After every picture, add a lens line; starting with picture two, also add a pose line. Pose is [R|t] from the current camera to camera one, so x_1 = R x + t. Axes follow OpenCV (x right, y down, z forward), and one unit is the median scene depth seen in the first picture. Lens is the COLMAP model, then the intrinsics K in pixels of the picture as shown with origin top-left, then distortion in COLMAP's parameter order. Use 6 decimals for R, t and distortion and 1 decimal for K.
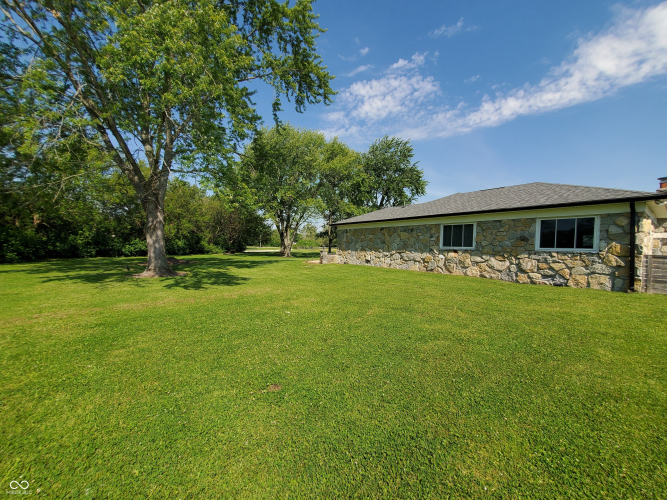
lens RADIAL K [[262.5, 0, 333.8], [0, 262.5, 250.5], [0, 0, 1]] dist [0.000034, 0.000092]
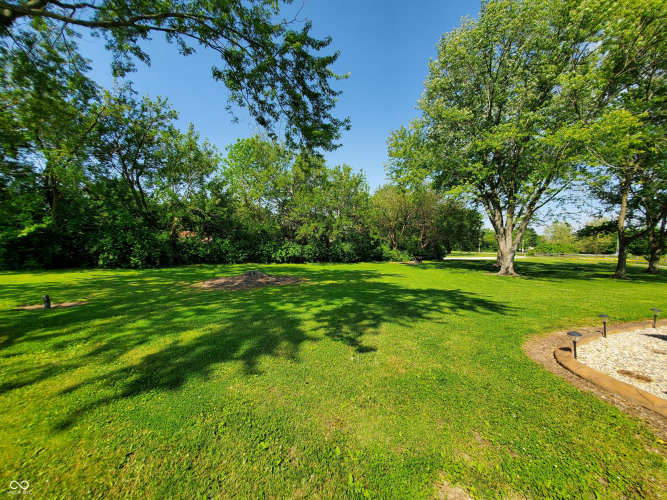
lens RADIAL K [[262.5, 0, 332.0], [0, 262.5, 252.4], [0, 0, 1]] dist [0.000034, 0.000092]
pose [[0.698491, 0.013432, -0.715492, -0.089419], [-0.019983, 0.999800, -0.000738, -0.020407], [0.715339, 0.014813, 0.698620, 0.740061]]
